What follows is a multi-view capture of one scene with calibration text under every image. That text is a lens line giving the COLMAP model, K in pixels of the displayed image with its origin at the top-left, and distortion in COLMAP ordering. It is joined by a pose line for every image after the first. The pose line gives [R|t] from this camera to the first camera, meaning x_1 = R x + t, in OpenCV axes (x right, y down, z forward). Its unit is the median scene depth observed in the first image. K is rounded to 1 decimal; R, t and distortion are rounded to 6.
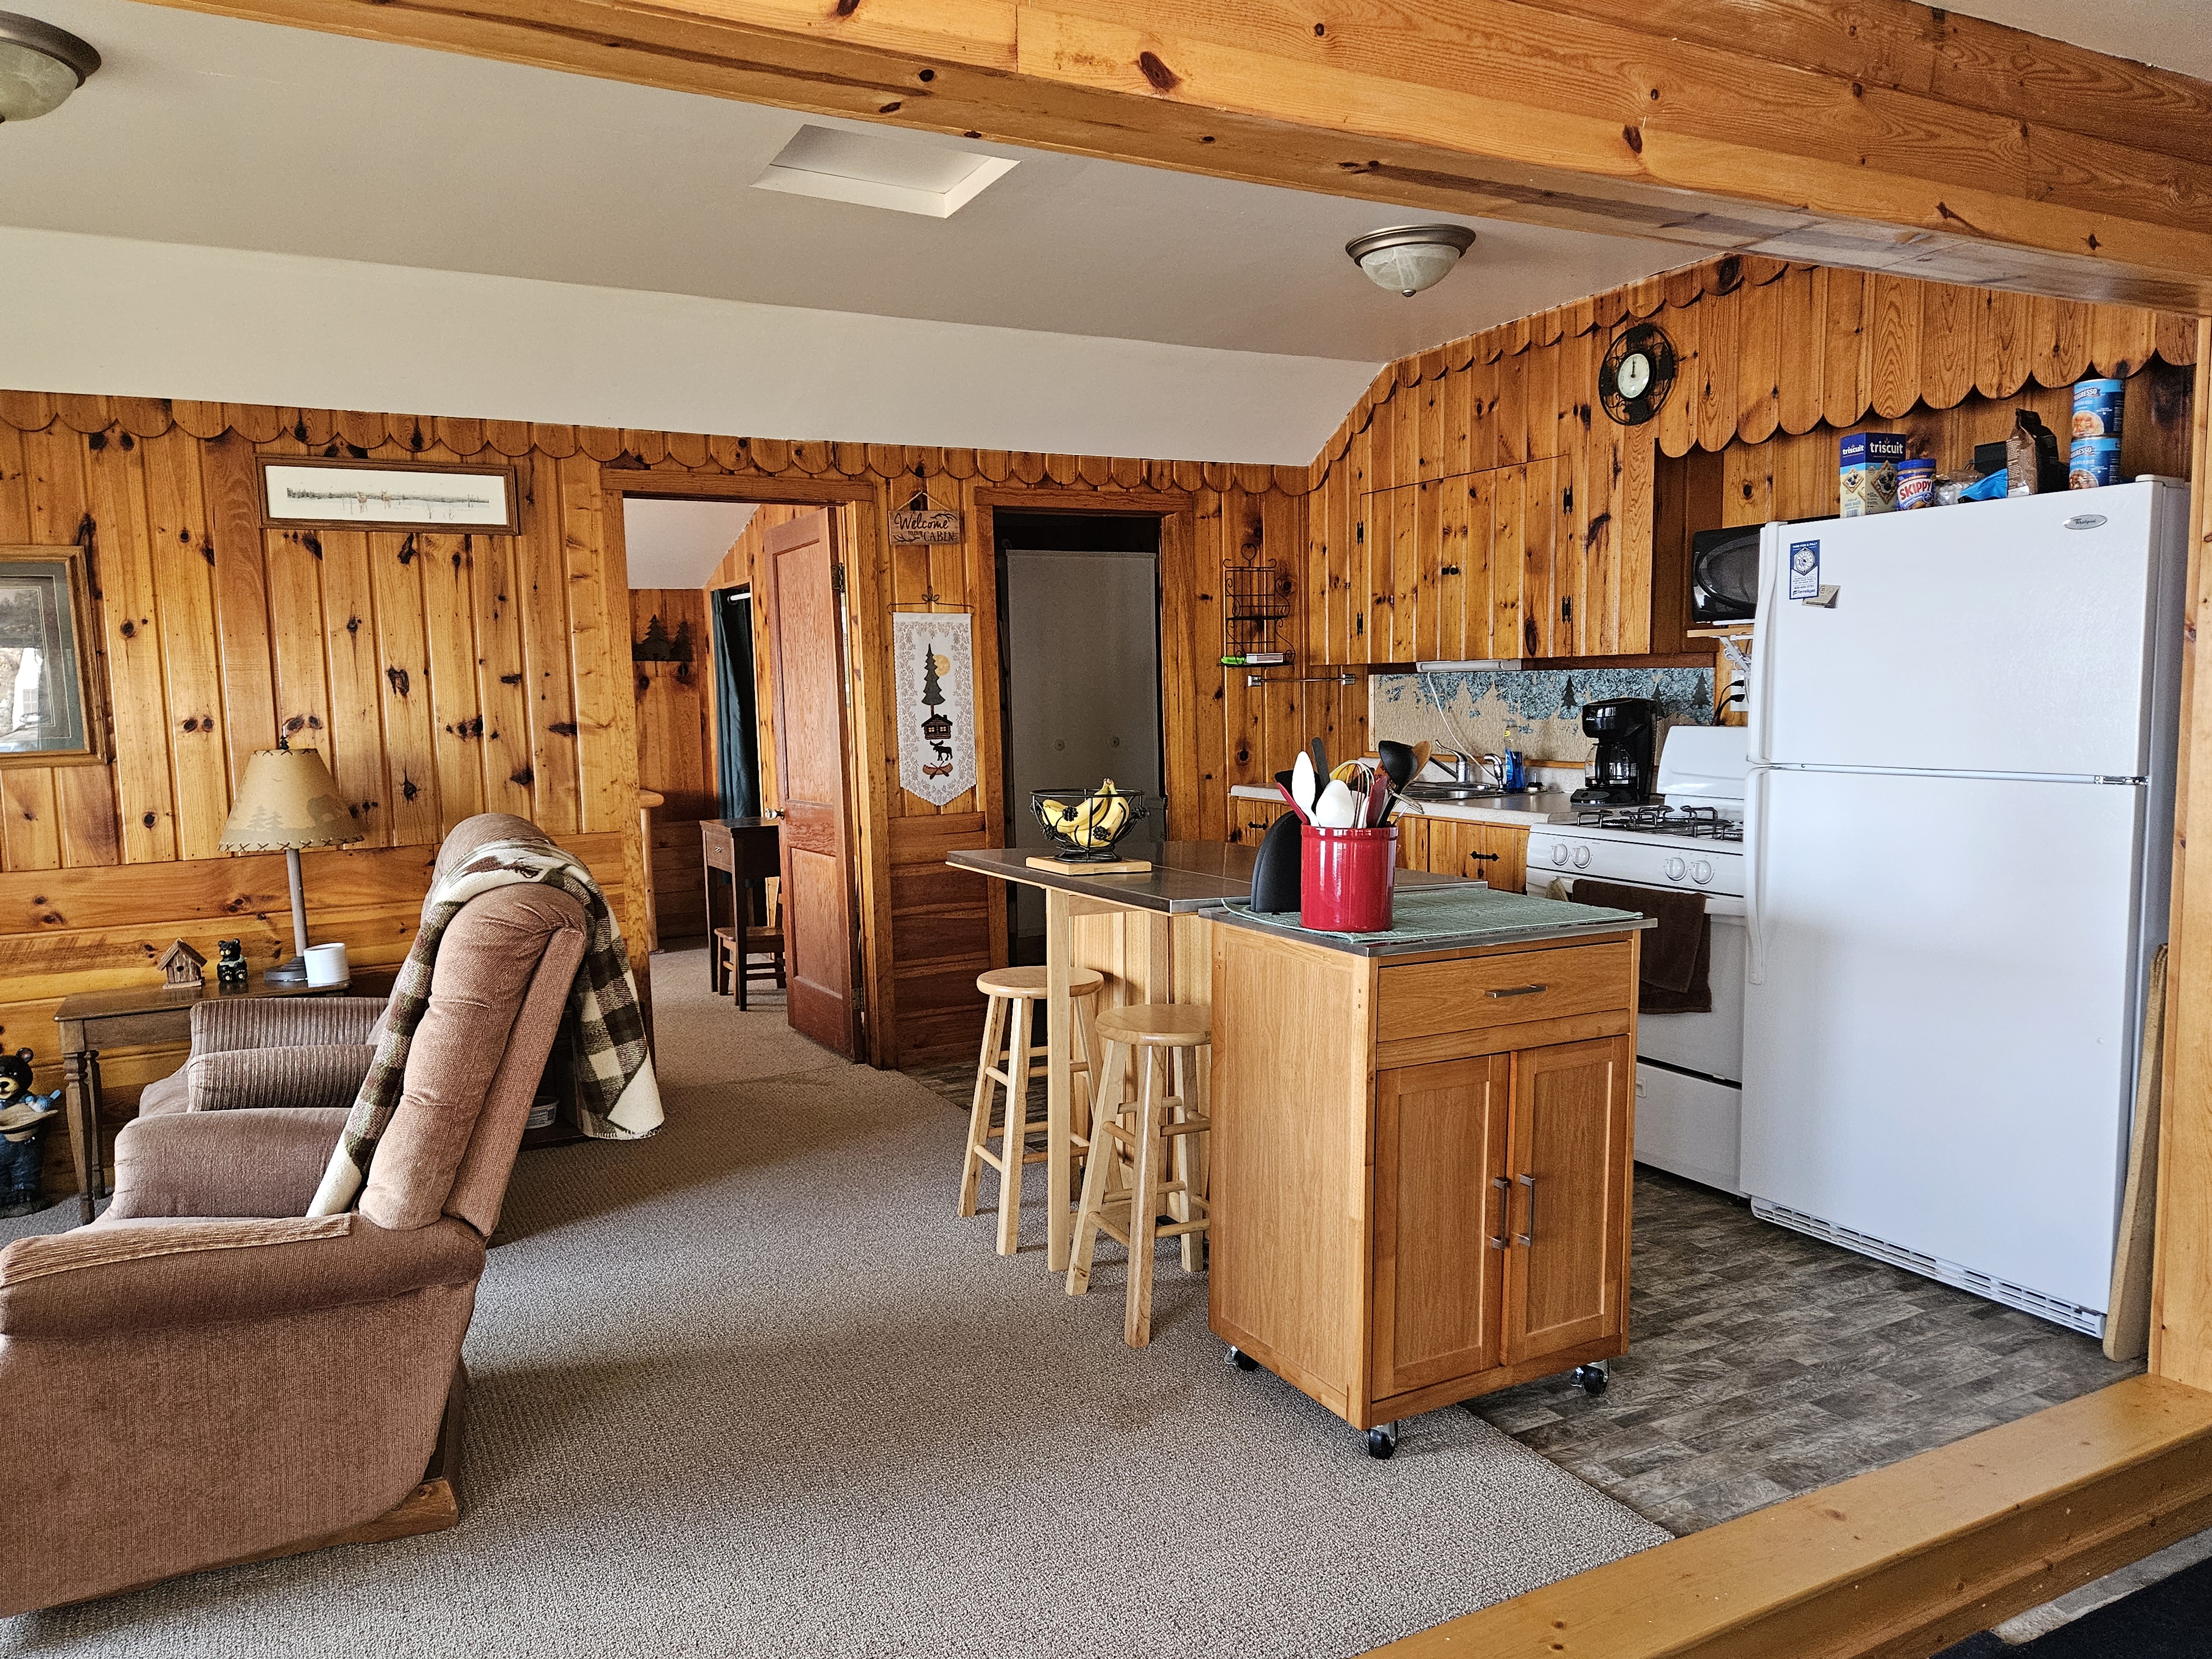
lens RADIAL K [[1519.1, 0, 1088.7], [0, 1519.1, 837.6], [0, 0, 1]] dist [0.077072, -0.062961]
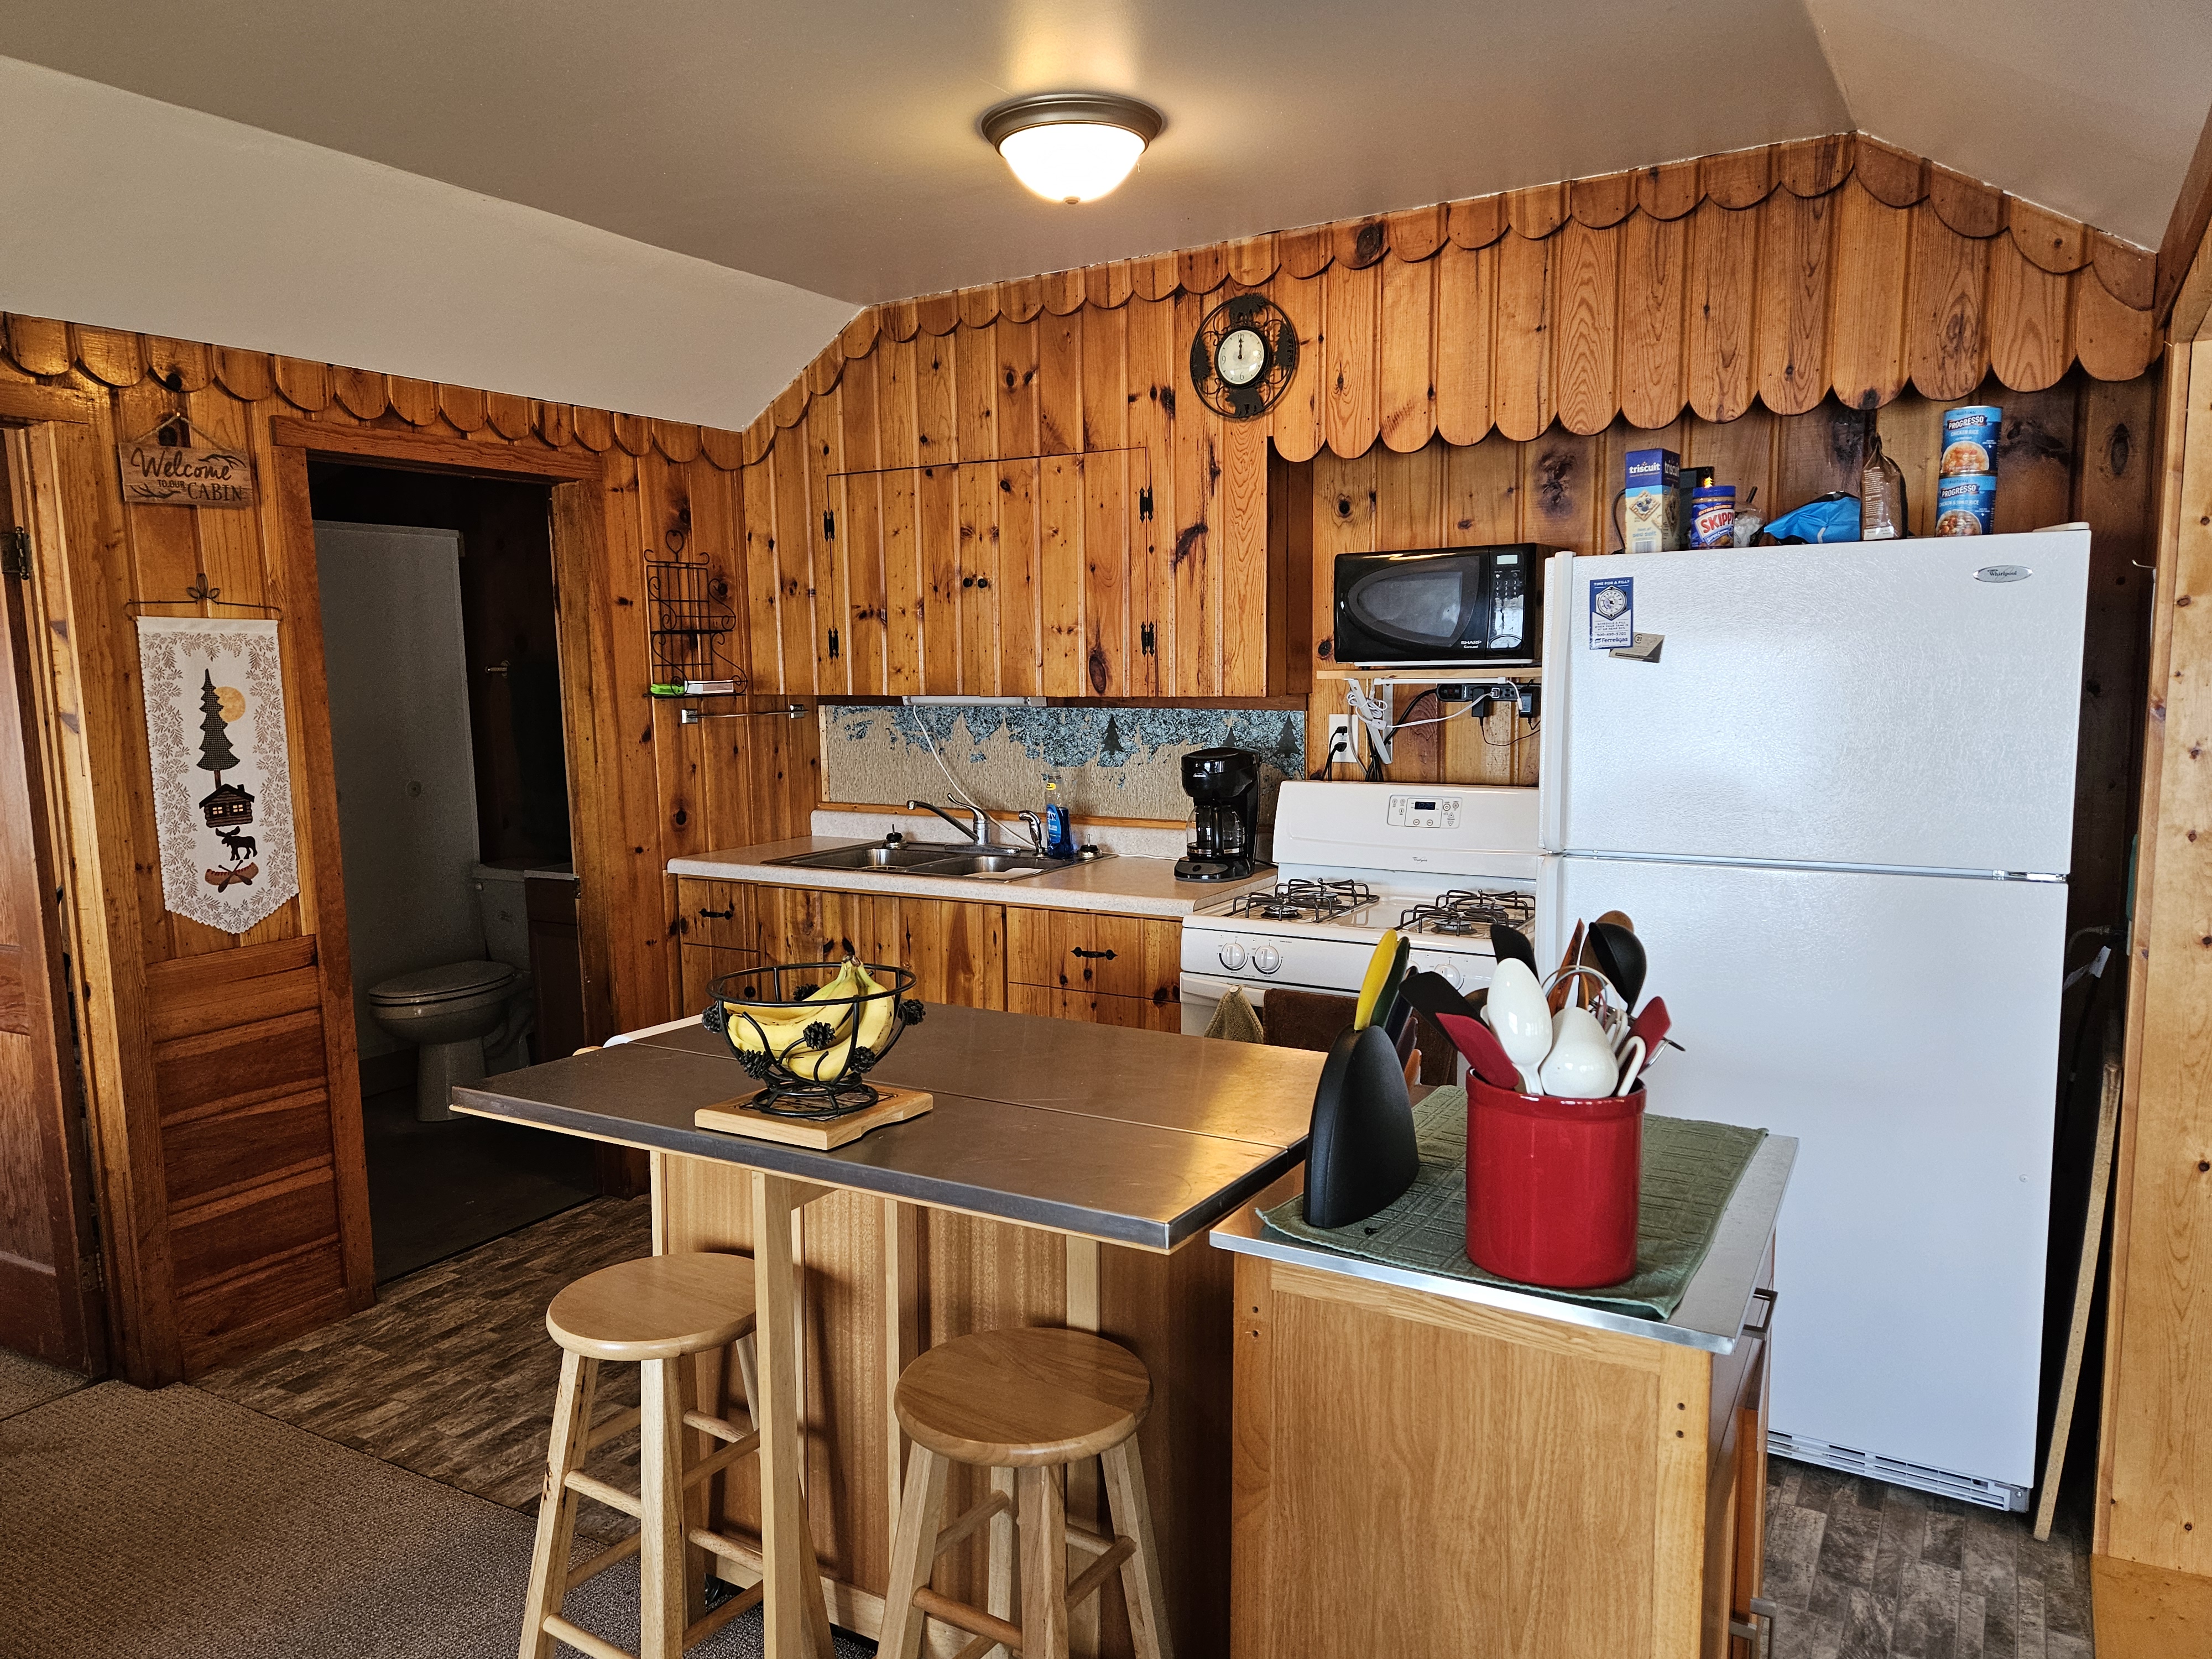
lens RADIAL K [[1519.1, 0, 1082.7], [0, 1519.1, 839.7], [0, 0, 1]] dist [0.077072, -0.062961]
pose [[0.855501, -0.053766, 0.515002, -0.141926], [0.049029, 0.998537, 0.022803, -0.063457], [-0.515475, 0.005742, 0.856886, 0.331282]]
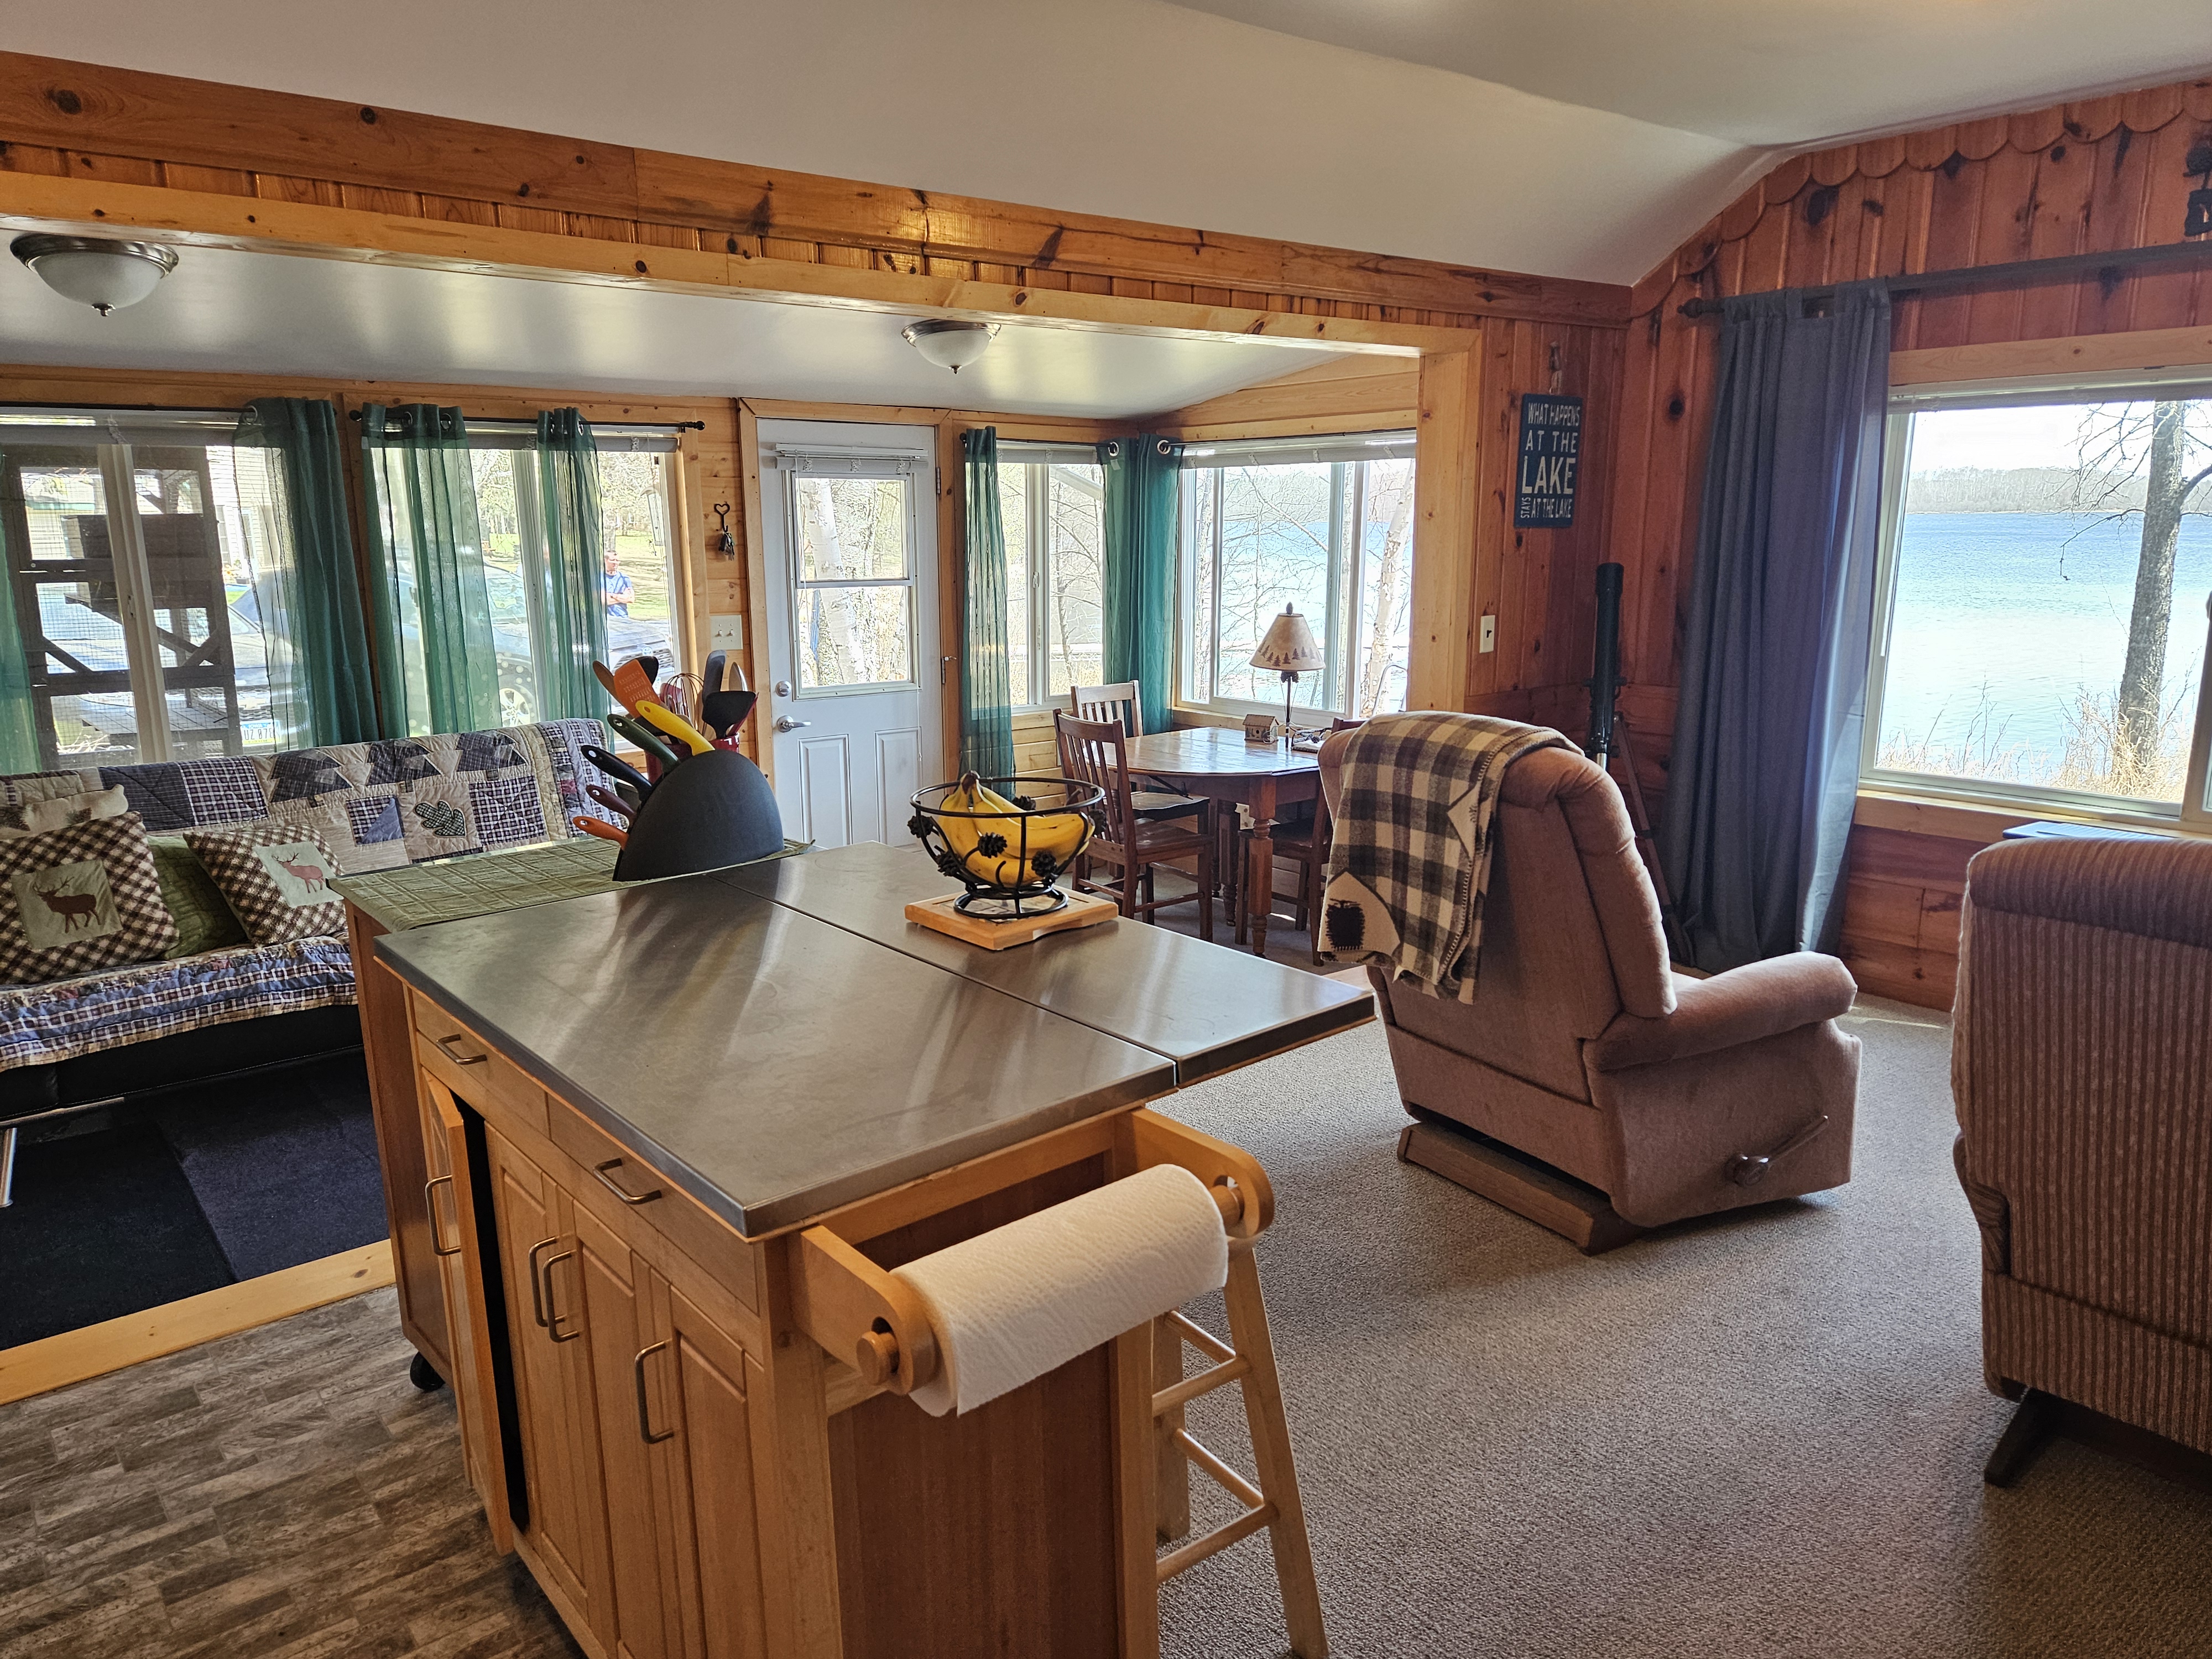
lens RADIAL K [[1519.1, 0, 1108.9], [0, 1519.1, 830.1], [0, 0, 1]] dist [0.077072, -0.062961]
pose [[-0.978759, 0.068169, -0.193351, 0.054989], [0.008193, 0.955353, 0.295353, -0.134711], [0.204853, 0.287495, -0.935618, 1.103389]]
